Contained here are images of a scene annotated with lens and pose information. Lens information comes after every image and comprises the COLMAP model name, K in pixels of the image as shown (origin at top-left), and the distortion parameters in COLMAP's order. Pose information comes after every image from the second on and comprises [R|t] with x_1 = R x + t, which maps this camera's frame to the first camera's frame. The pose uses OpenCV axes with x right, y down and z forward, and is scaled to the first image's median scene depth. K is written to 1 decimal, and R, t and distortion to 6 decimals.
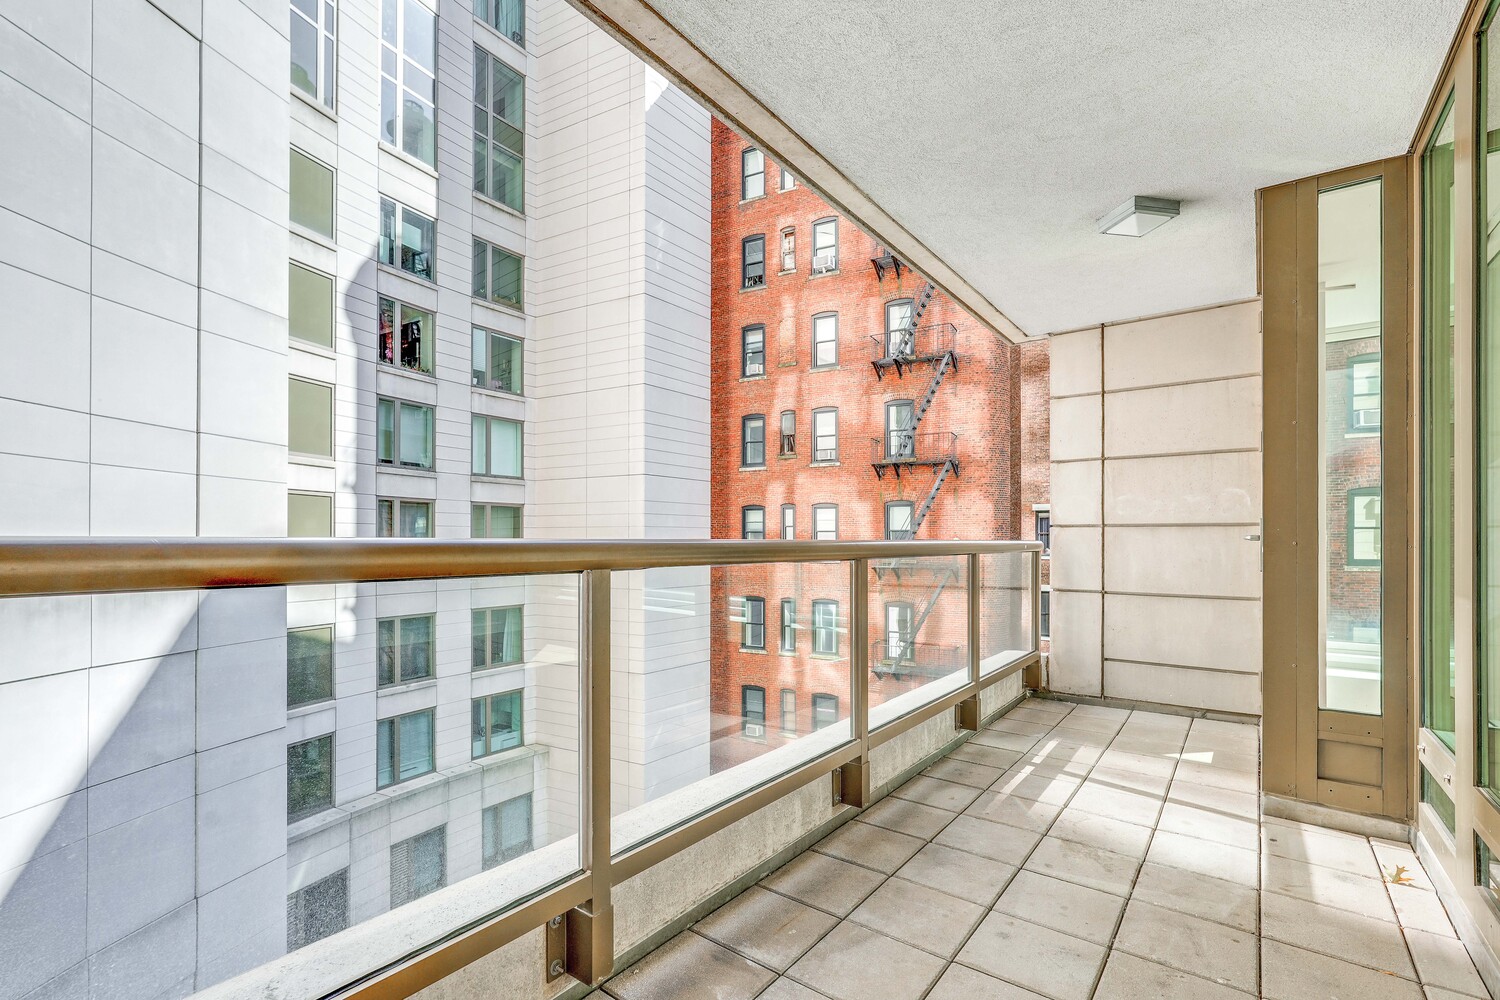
lens RADIAL K [[678.3, 0, 736.0], [0, 678.3, 541.6], [0, 0, 1]] dist [-0.003871, 0.004940]
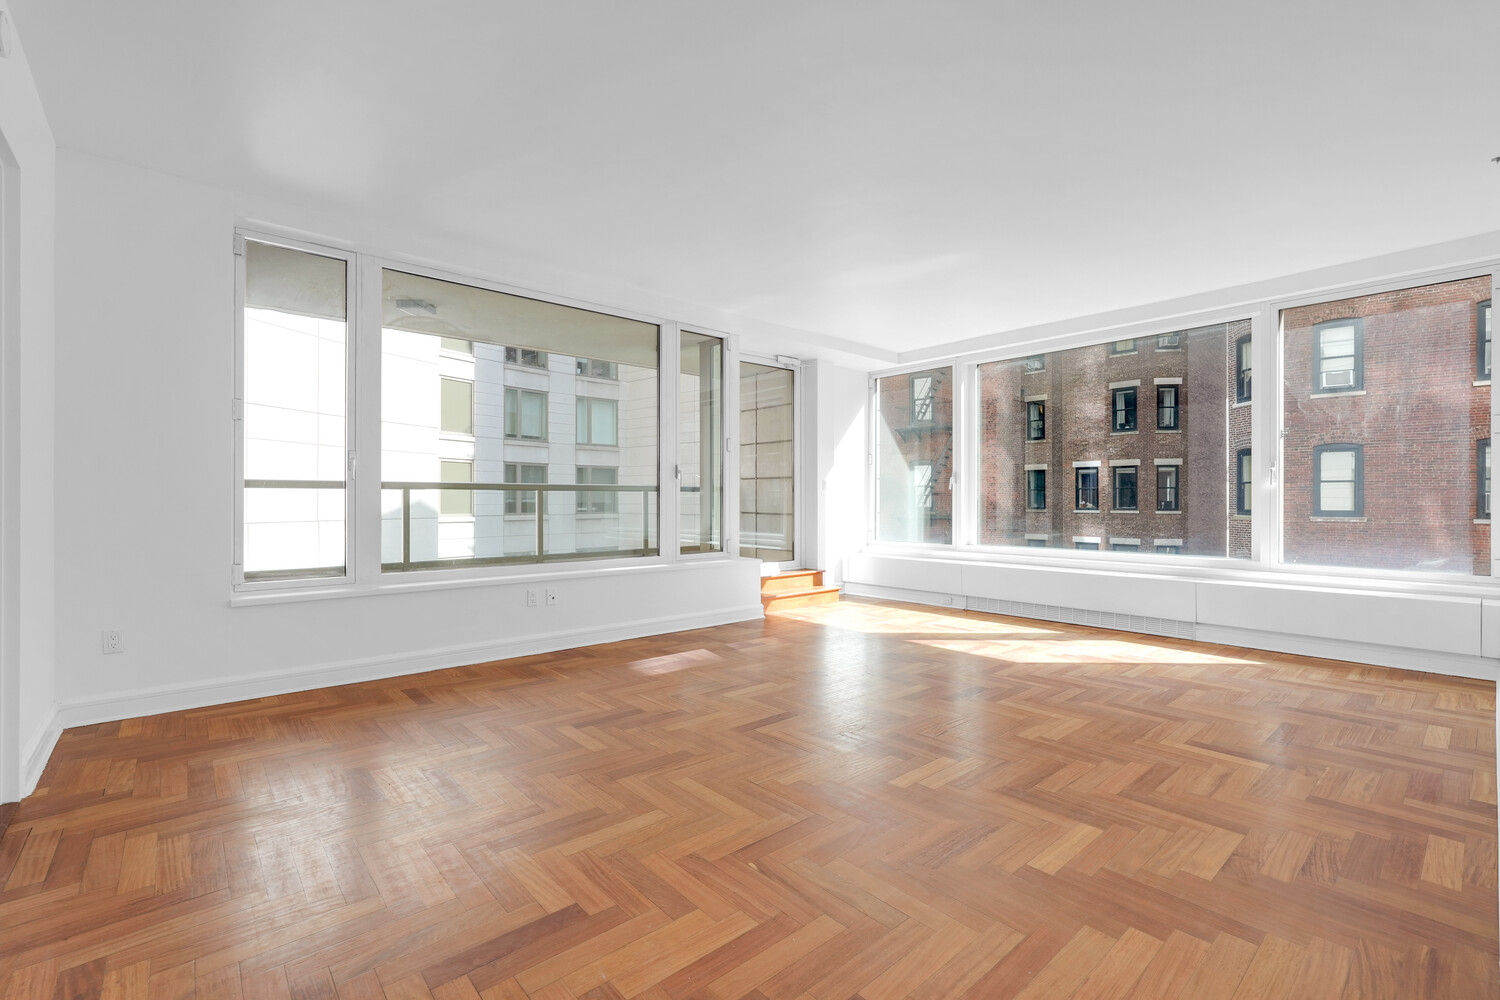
lens RADIAL K [[678.3, 0, 757.6], [0, 678.3, 496.8], [0, 0, 1]] dist [-0.003871, 0.004940]
pose [[0.980426, -0.001604, -0.196880, 0.204217], [0.000459, 0.999983, -0.005859, 0.008833], [0.196886, 0.005654, 0.980410, -0.194485]]
